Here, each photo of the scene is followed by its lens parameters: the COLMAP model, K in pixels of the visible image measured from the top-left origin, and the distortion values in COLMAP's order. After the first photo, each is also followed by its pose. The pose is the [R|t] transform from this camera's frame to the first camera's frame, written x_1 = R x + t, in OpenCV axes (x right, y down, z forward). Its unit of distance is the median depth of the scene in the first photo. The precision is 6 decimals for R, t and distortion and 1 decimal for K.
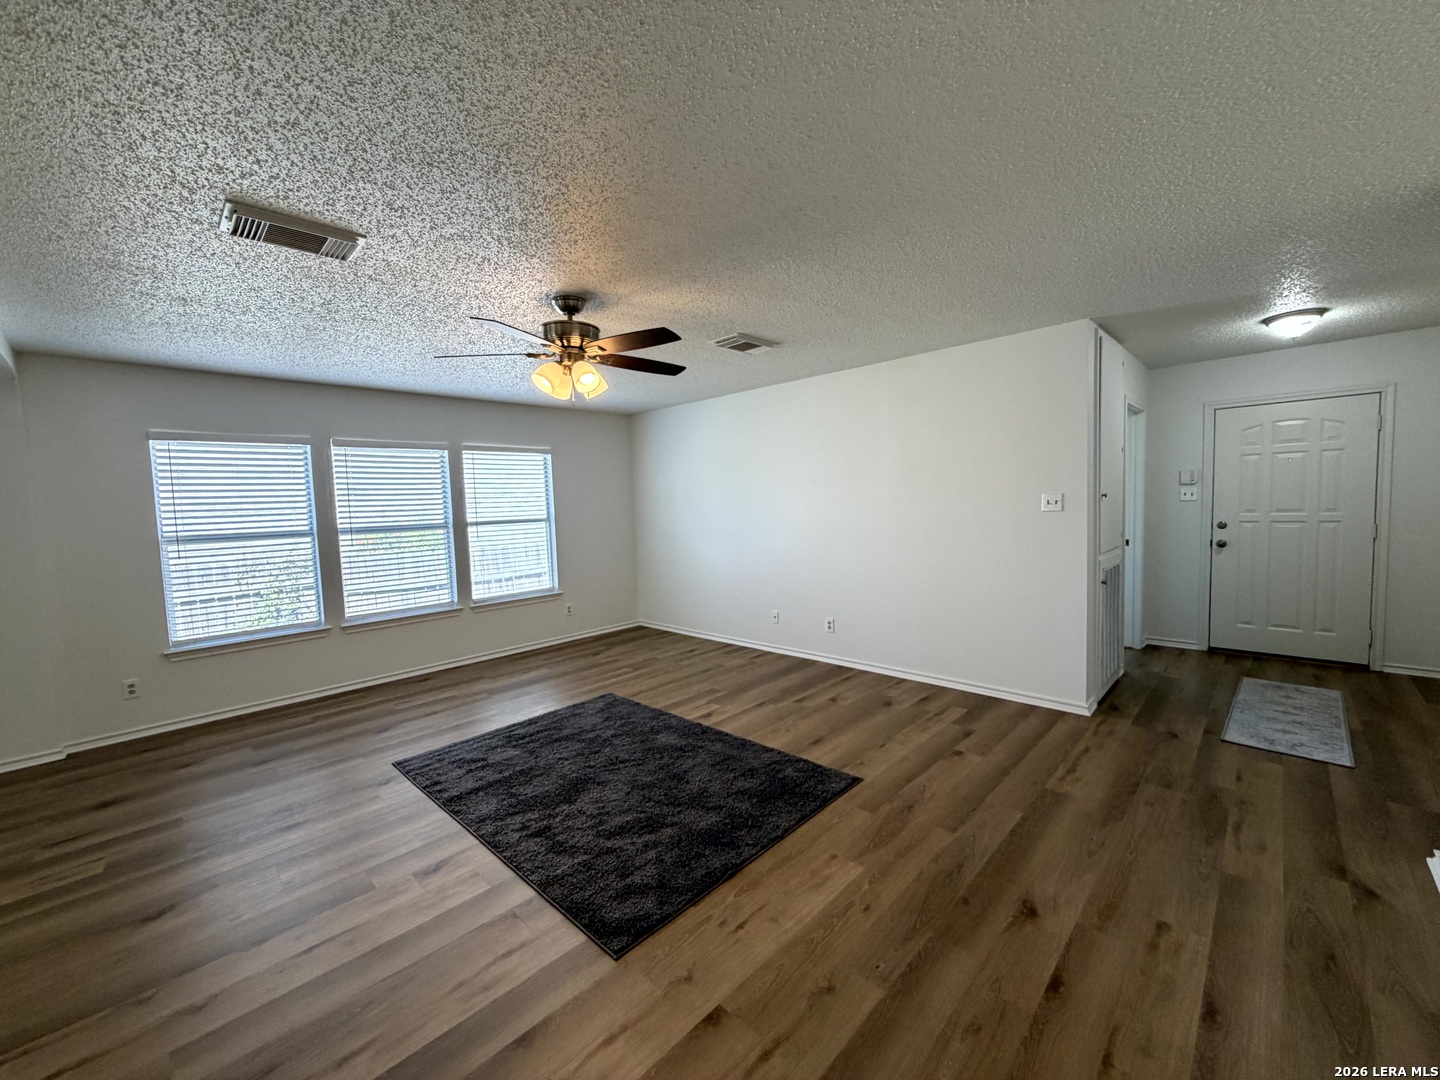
lens RADIAL K [[574.1, 0, 721.1], [0, 574.1, 537.4], [0, 0, 1]] dist [-0.000789, 0.000214]
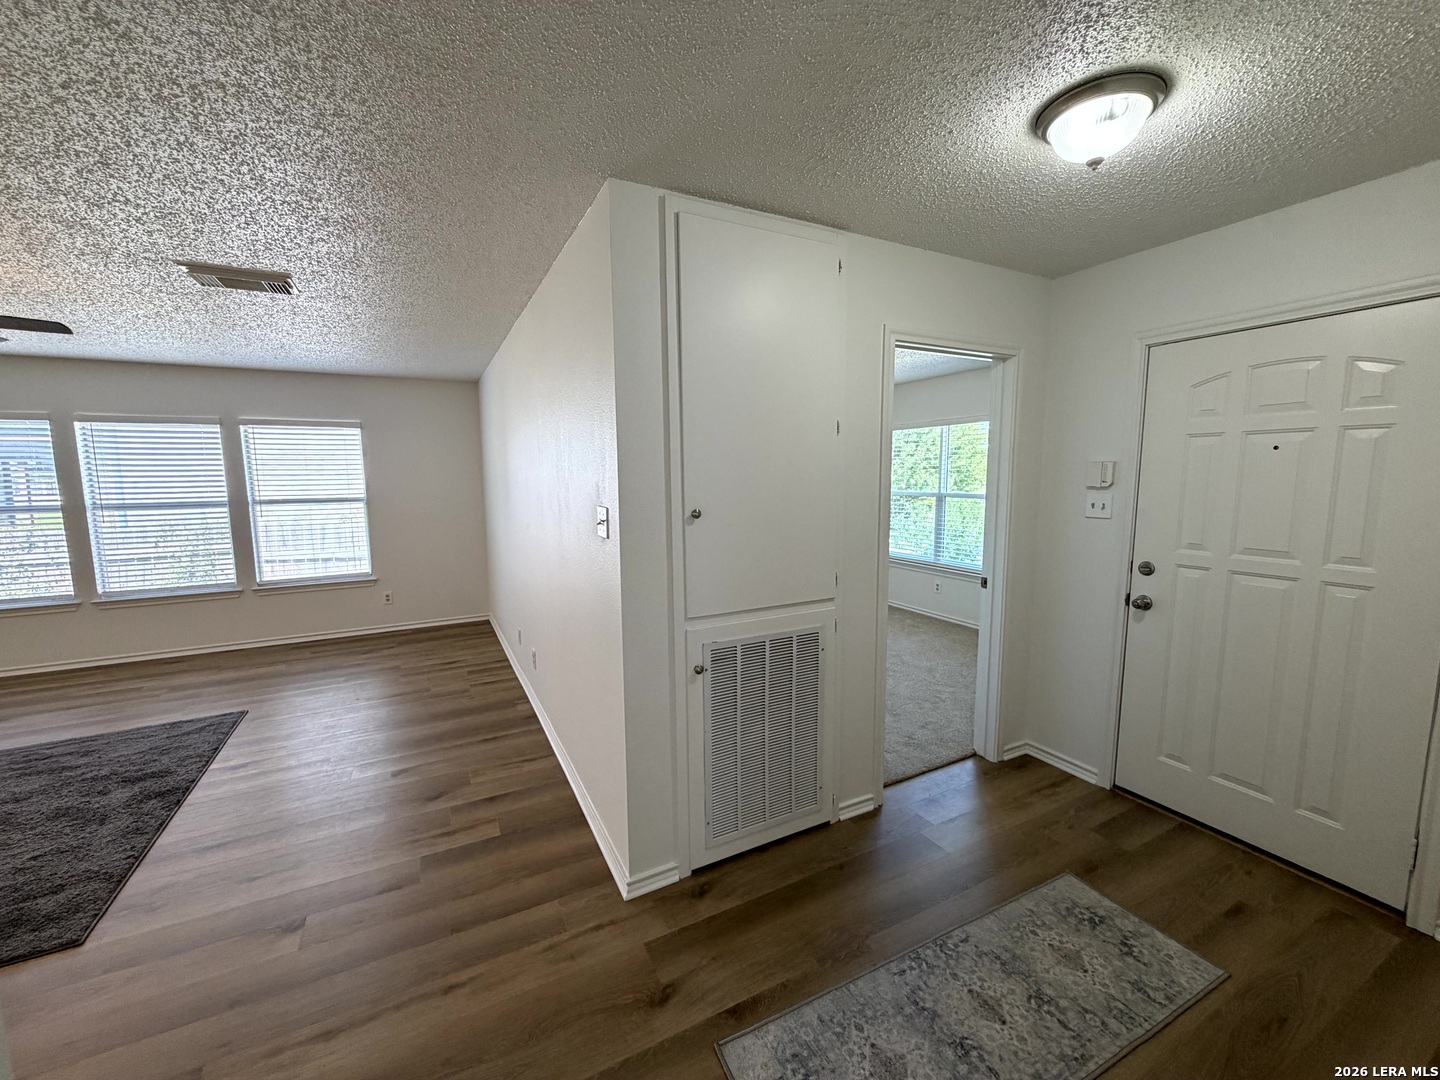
lens RADIAL K [[574.1, 0, 718.6], [0, 574.1, 540.7], [0, 0, 1]] dist [-0.000789, 0.000214]
pose [[0.948751, 0.062521, -0.309779, 0.686550], [-0.042571, 0.996585, 0.070755, -0.070283], [0.313145, -0.053941, 0.948172, 0.391797]]
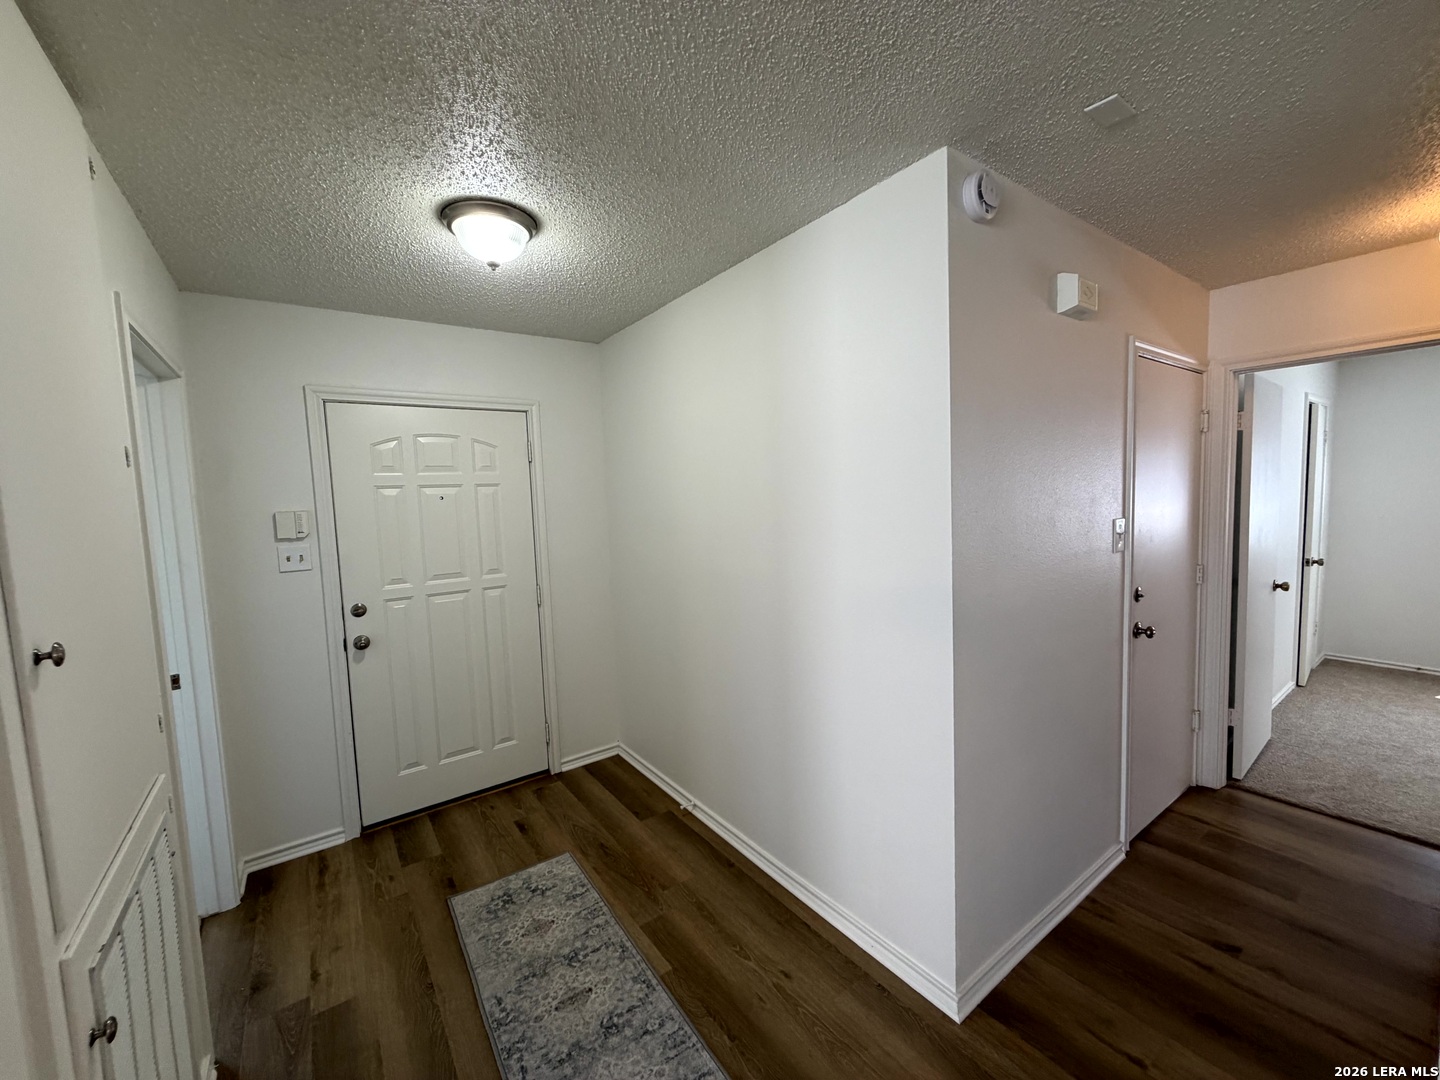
lens RADIAL K [[574.1, 0, 714.5], [0, 574.1, 542.5], [0, 0, 1]] dist [-0.000789, 0.000214]
pose [[0.182579, -0.056297, 0.981578, 0.405367], [0.093833, 0.994800, 0.039602, -0.080133], [-0.978703, 0.084873, 0.186912, 0.571351]]
